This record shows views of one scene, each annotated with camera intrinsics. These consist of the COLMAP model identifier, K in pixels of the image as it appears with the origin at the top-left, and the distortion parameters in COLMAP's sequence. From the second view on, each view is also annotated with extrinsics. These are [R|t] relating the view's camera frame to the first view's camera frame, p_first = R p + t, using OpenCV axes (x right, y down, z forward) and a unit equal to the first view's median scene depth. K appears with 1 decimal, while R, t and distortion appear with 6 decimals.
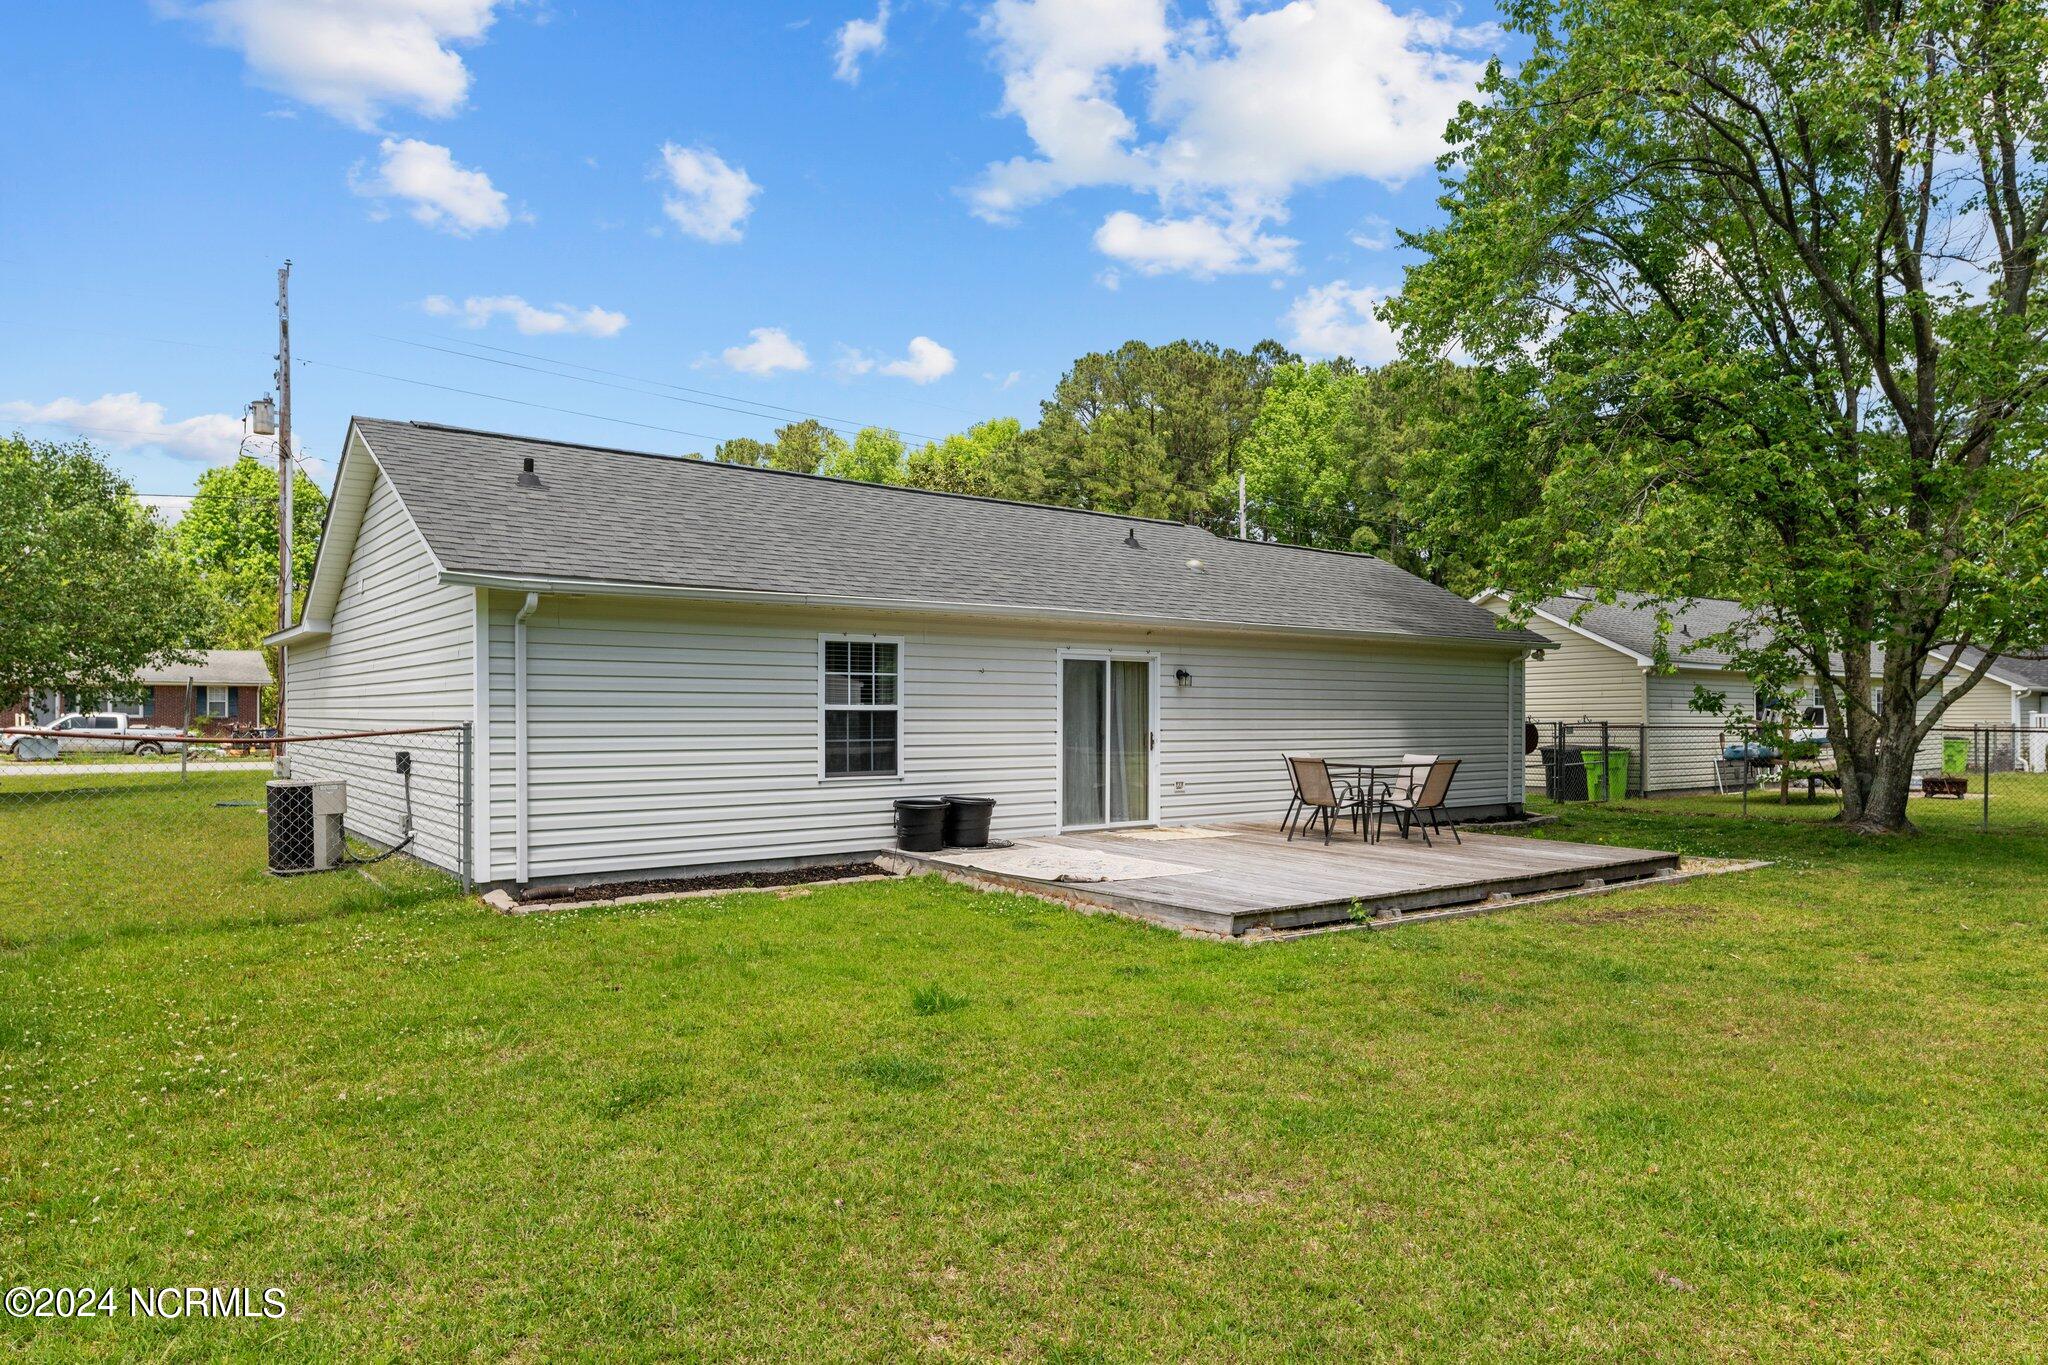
lens RADIAL K [[1256.9, 0, 1016.0], [0, 1256.9, 754.6], [0, 0, 1]] dist [0.007036, 0.000706]
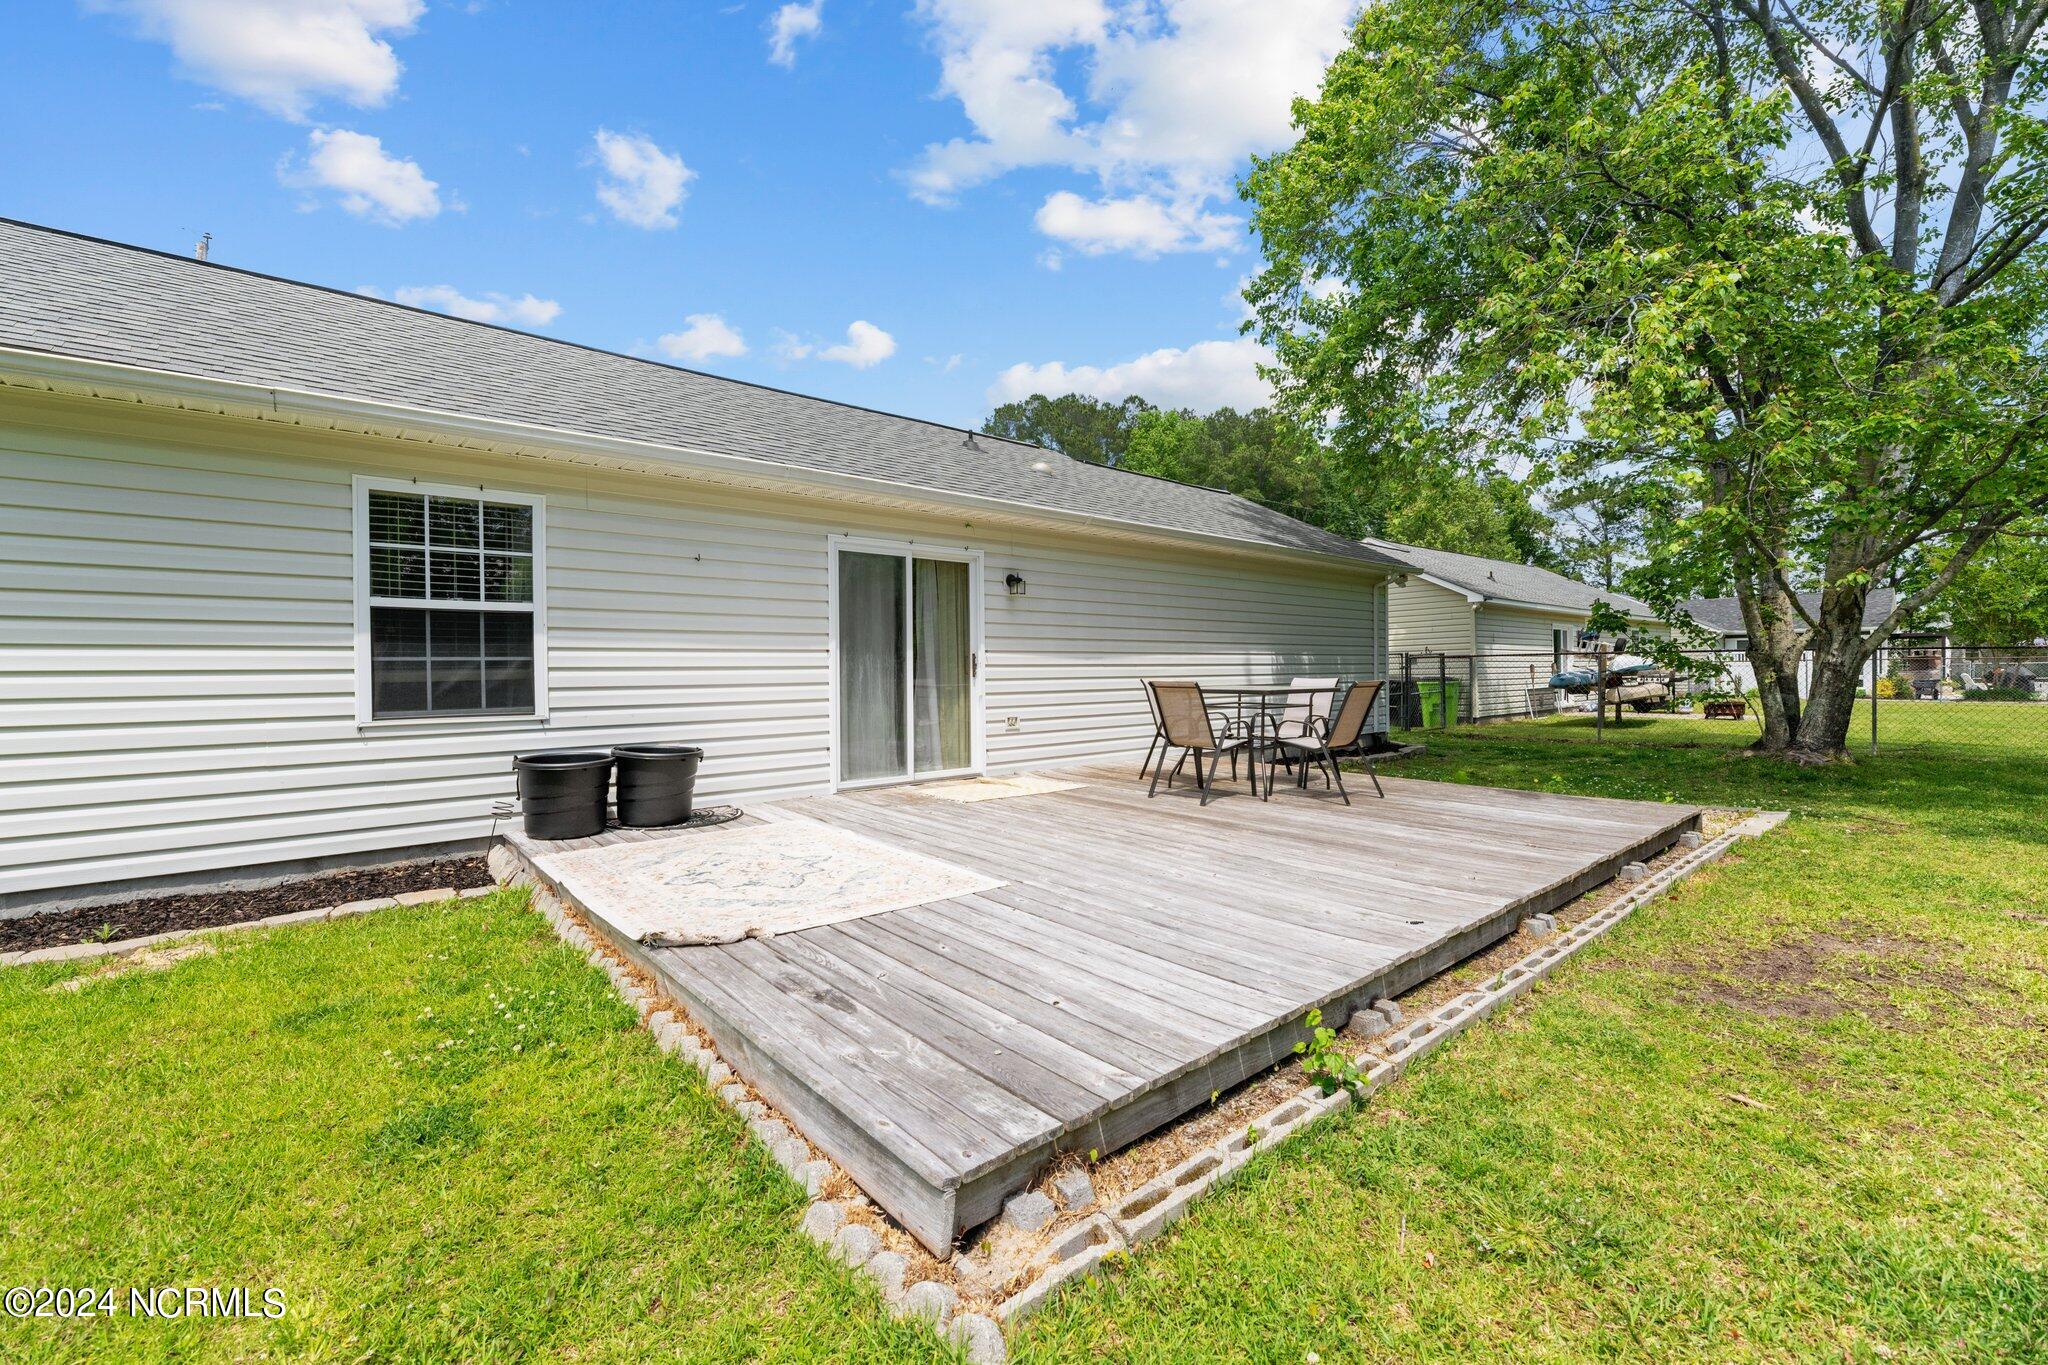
lens RADIAL K [[830.9, 0, 1024.0], [0, 830.9, 682.5], [0, 0, 1]] dist [-0.002057, -0.000440]
pose [[0.998223, -0.013624, 0.058009, 0.112263], [0.014719, 0.999721, -0.018487, 0.010164], [-0.057741, 0.019308, 0.998145, 0.502554]]
